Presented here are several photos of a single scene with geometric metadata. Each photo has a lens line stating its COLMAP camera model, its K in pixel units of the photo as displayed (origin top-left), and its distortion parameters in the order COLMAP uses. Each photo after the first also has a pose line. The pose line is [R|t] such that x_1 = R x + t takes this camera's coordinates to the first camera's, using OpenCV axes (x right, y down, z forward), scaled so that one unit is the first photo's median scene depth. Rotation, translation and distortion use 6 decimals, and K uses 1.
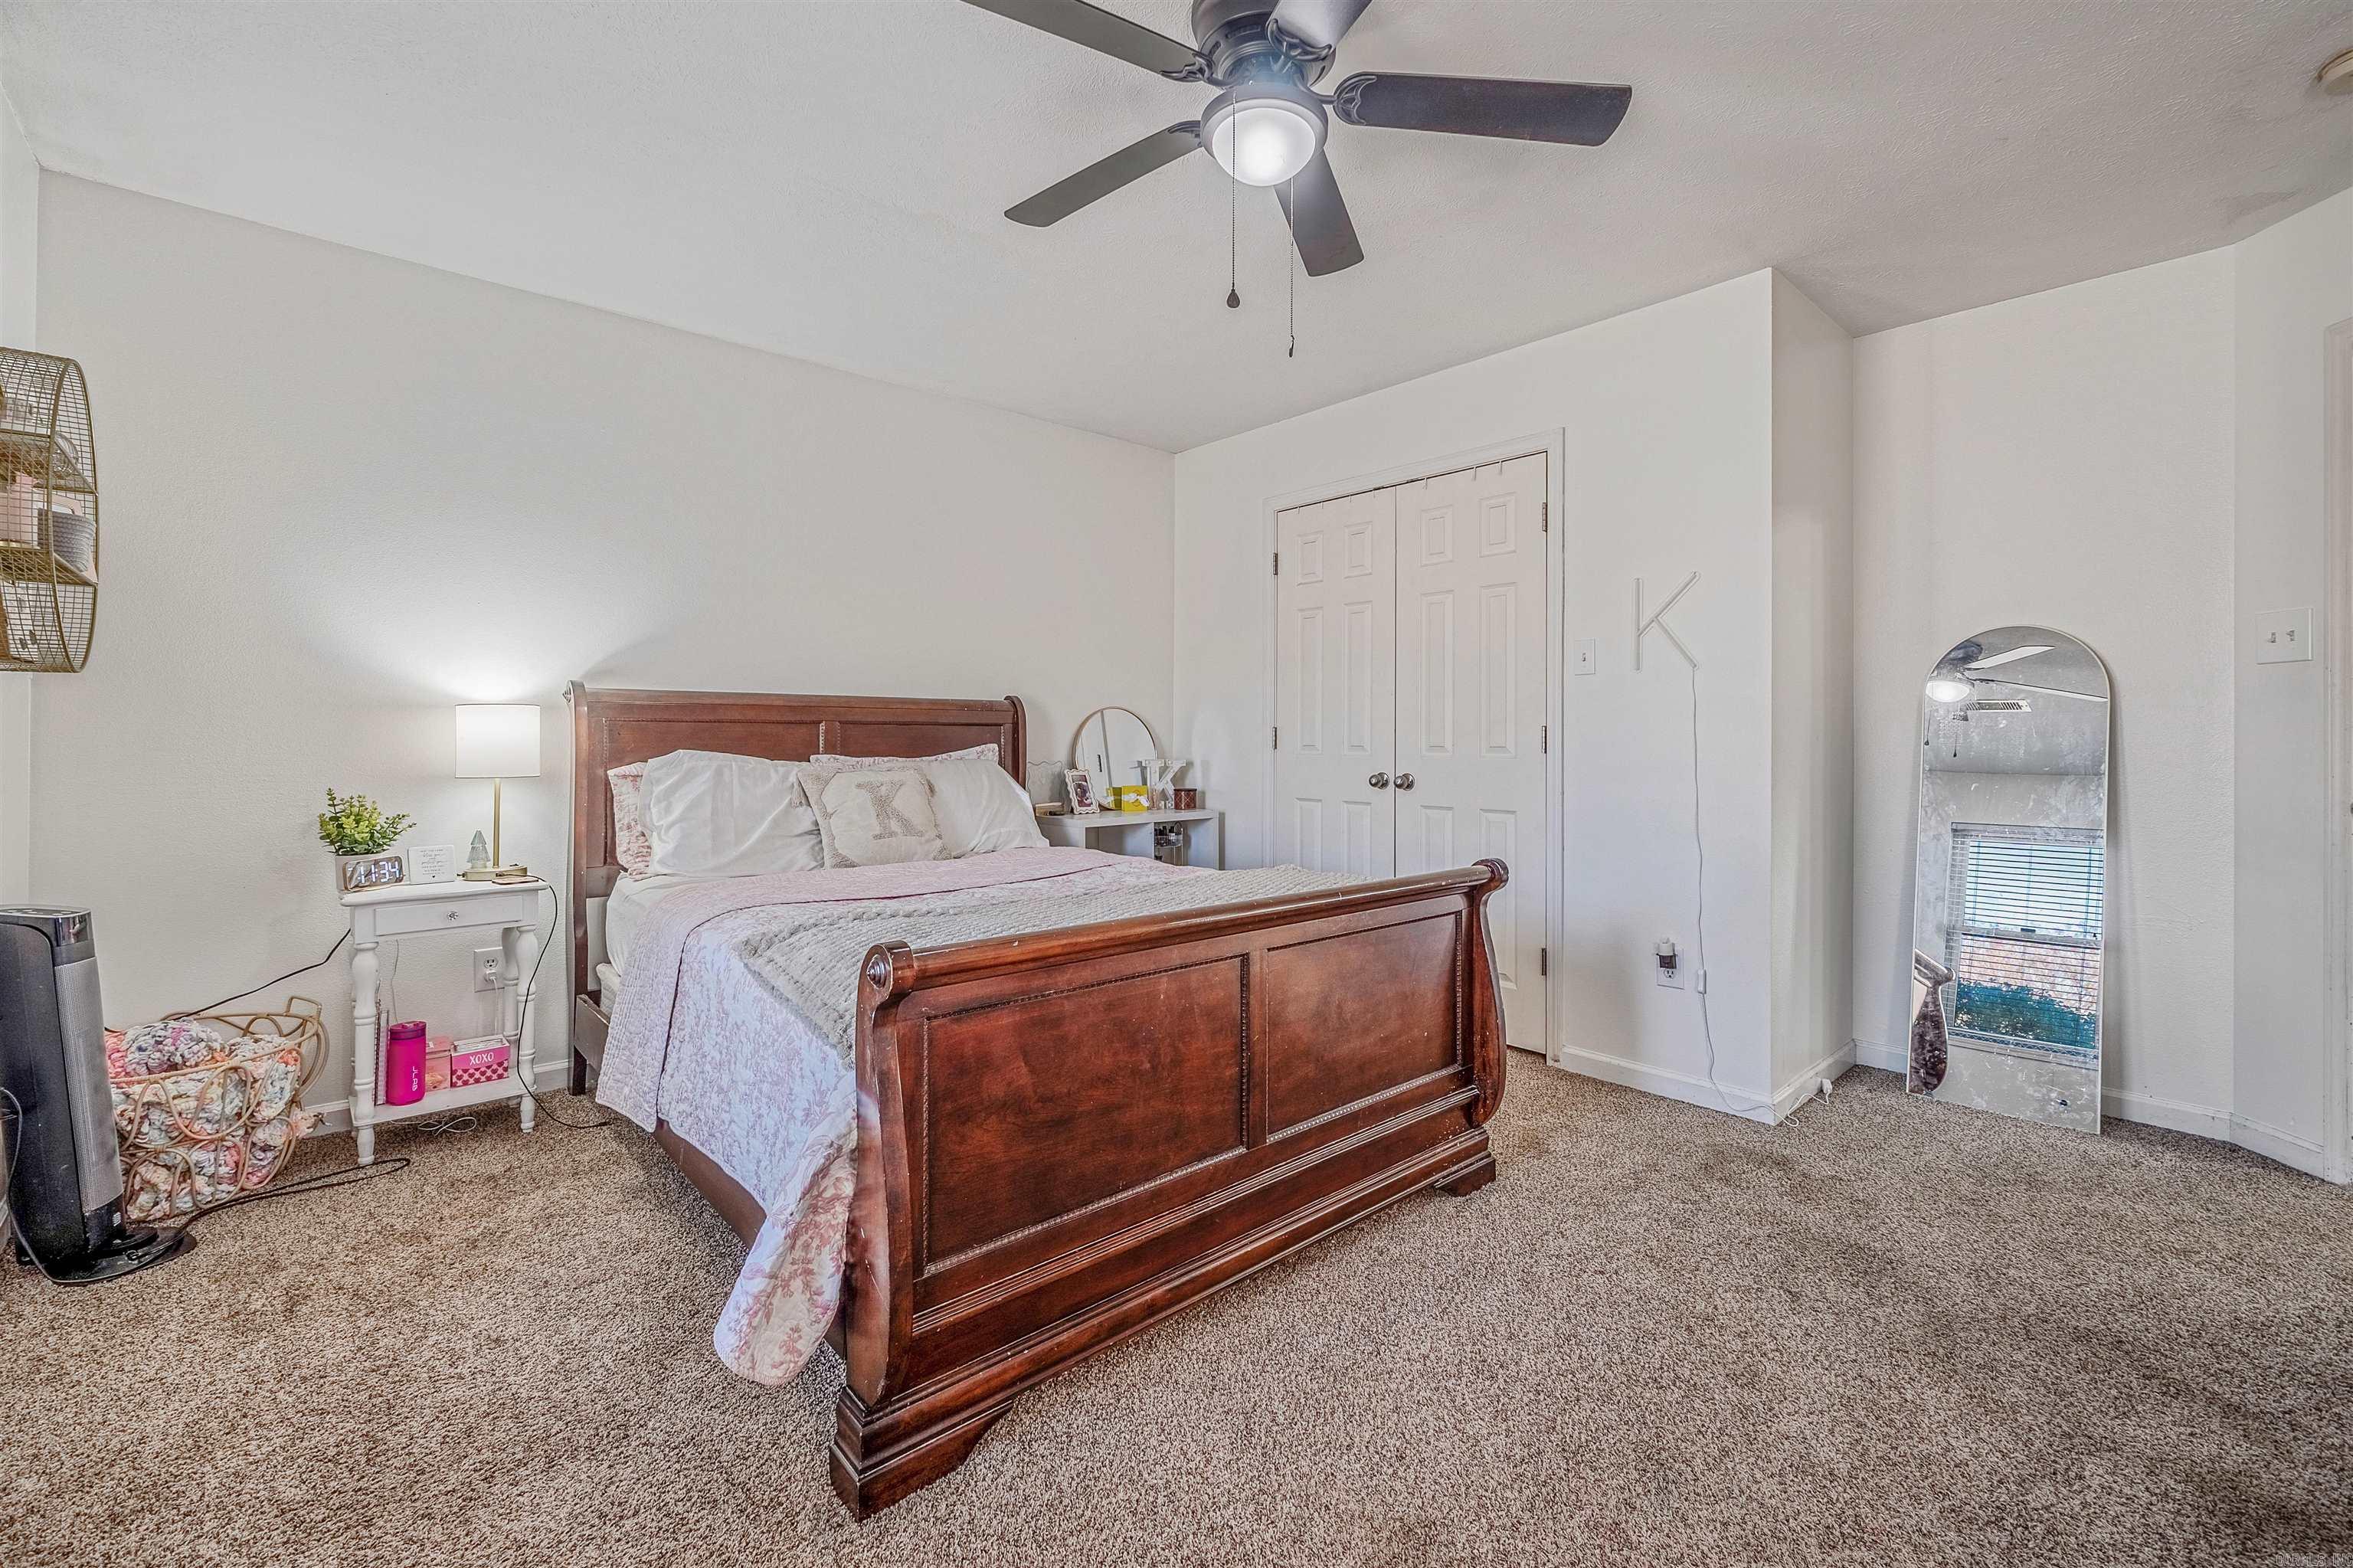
lens RADIAL K [[998.8, 0, 1186.4], [0, 998.8, 738.9], [0, 0, 1]] dist [-0.003020, 0.000253]
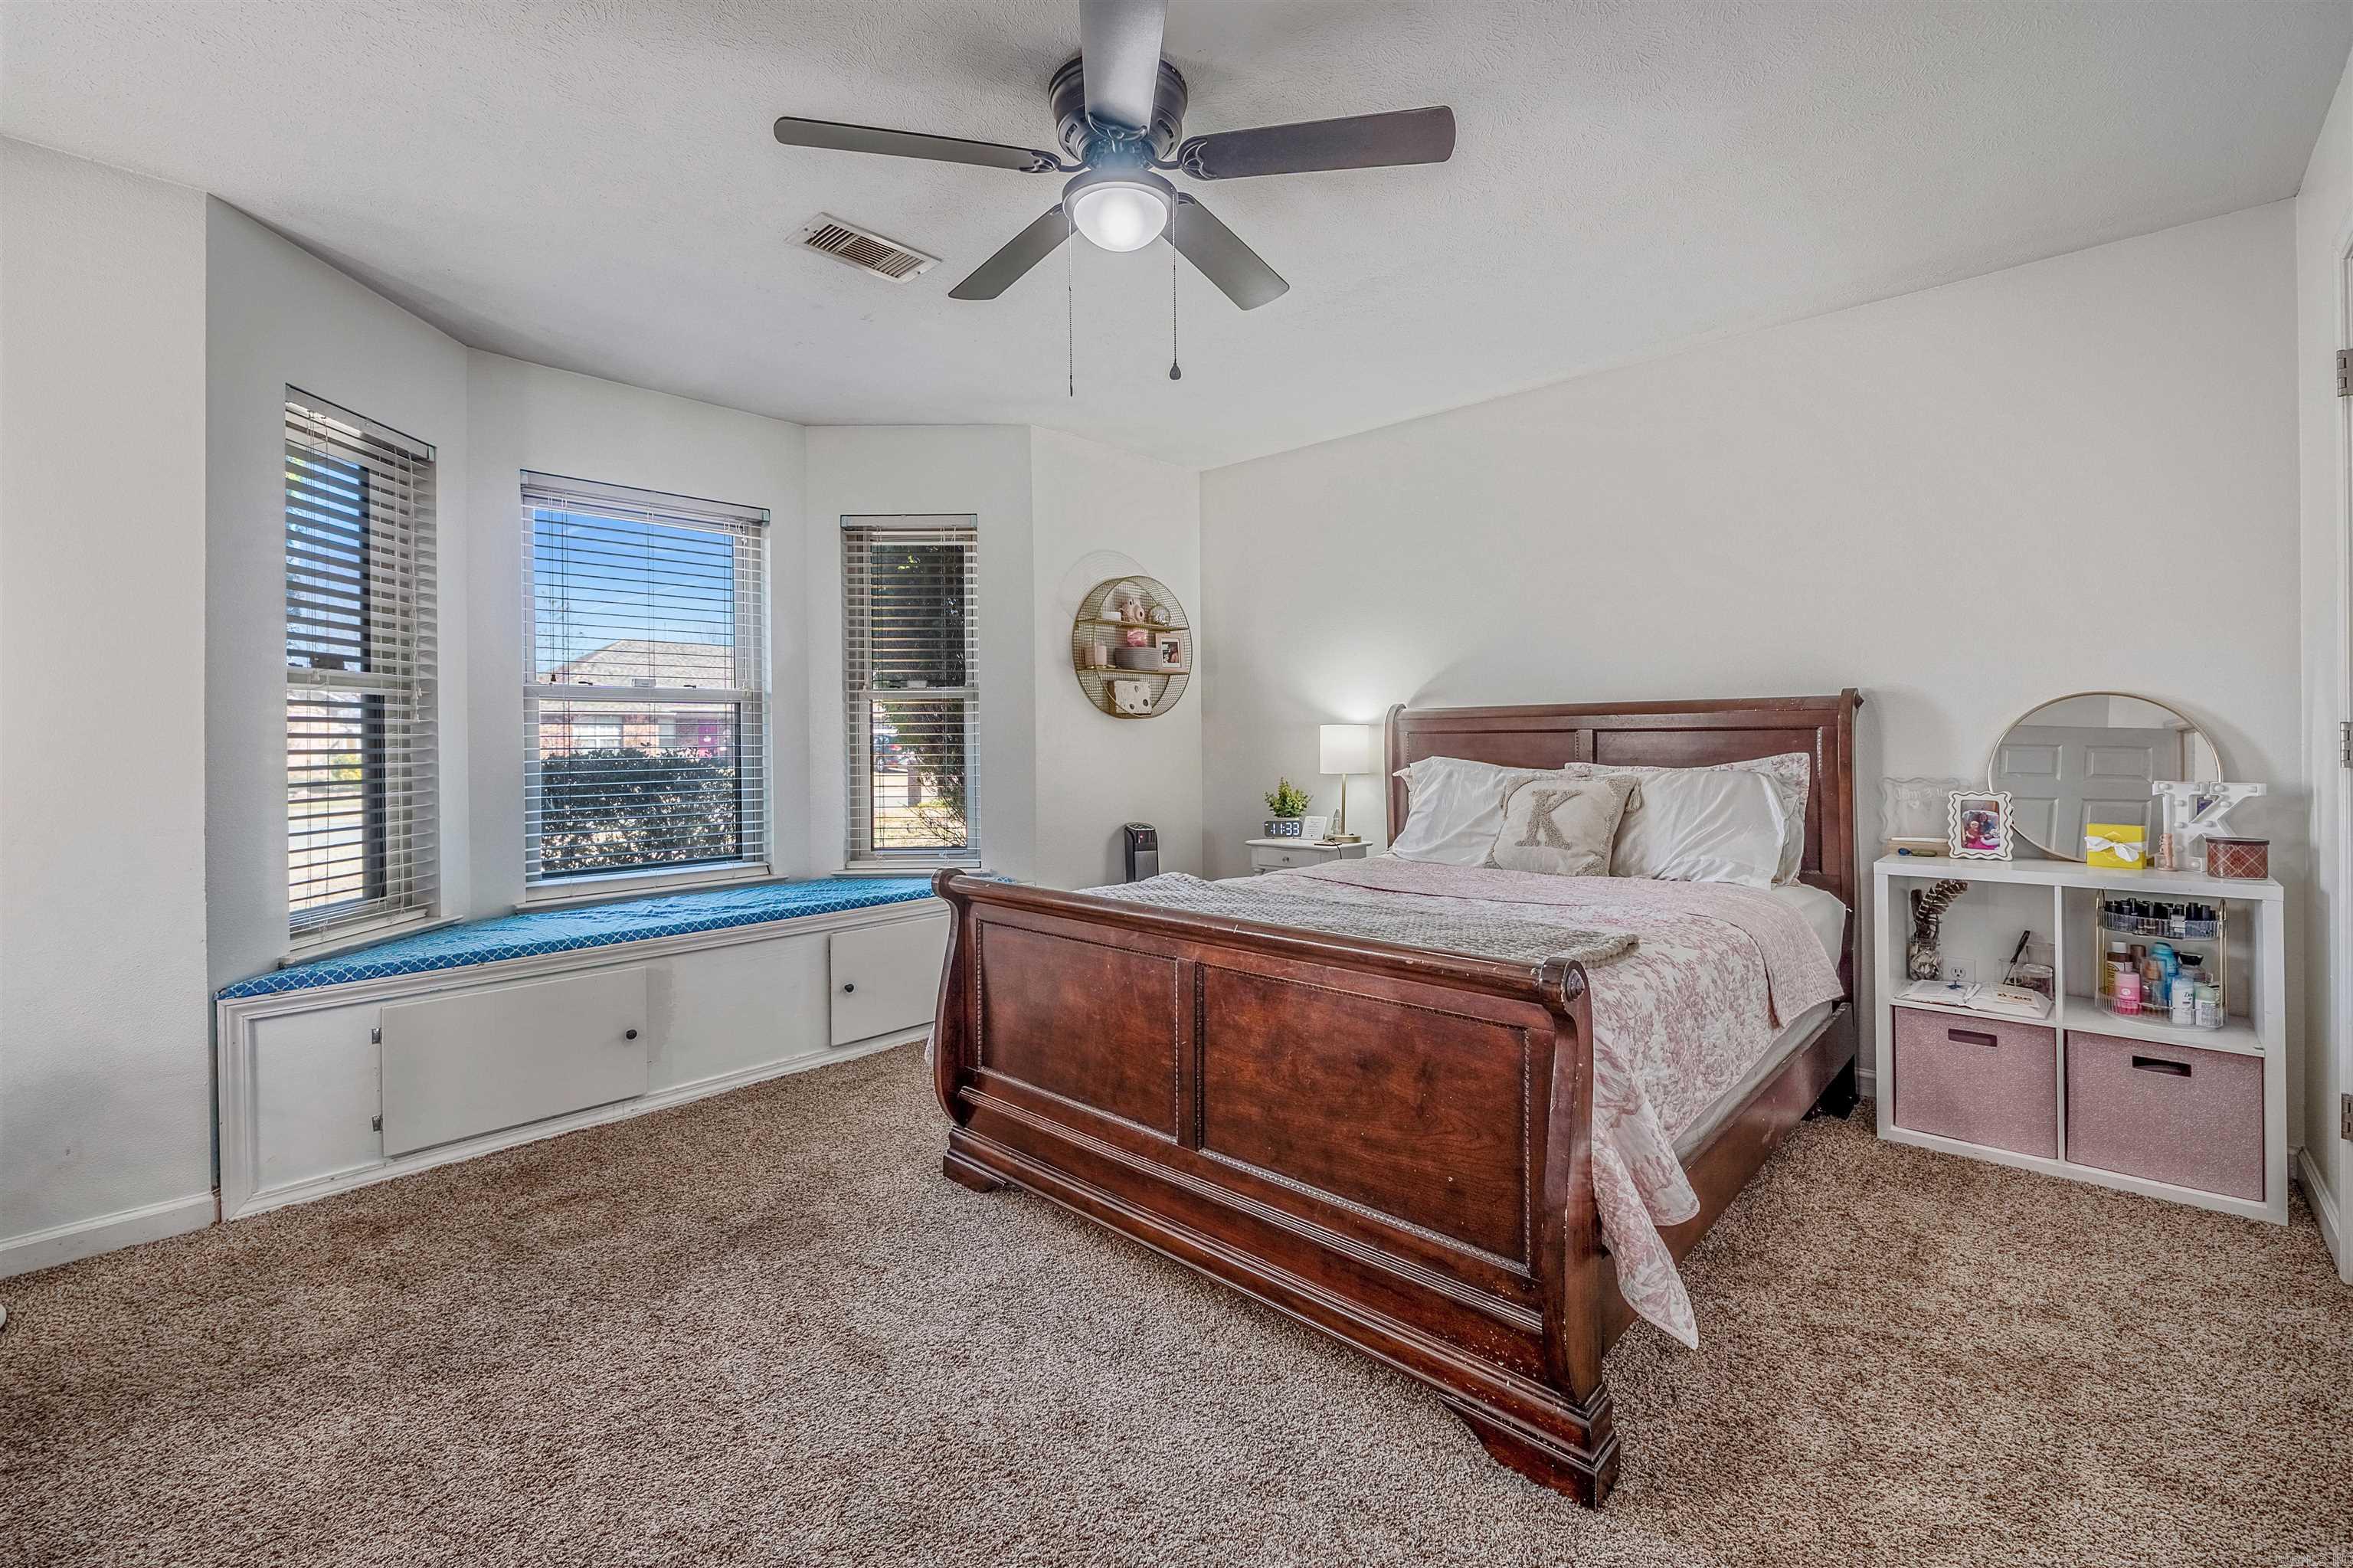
lens RADIAL K [[998.8, 0, 1177.1], [0, 998.8, 758.6], [0, 0, 1]] dist [-0.003020, 0.000253]
pose [[0.089584, 0.017424, -0.995827, 0.889234], [0.006539, 0.999815, 0.018082, -0.012762], [0.995958, -0.008131, 0.089454, 0.729490]]
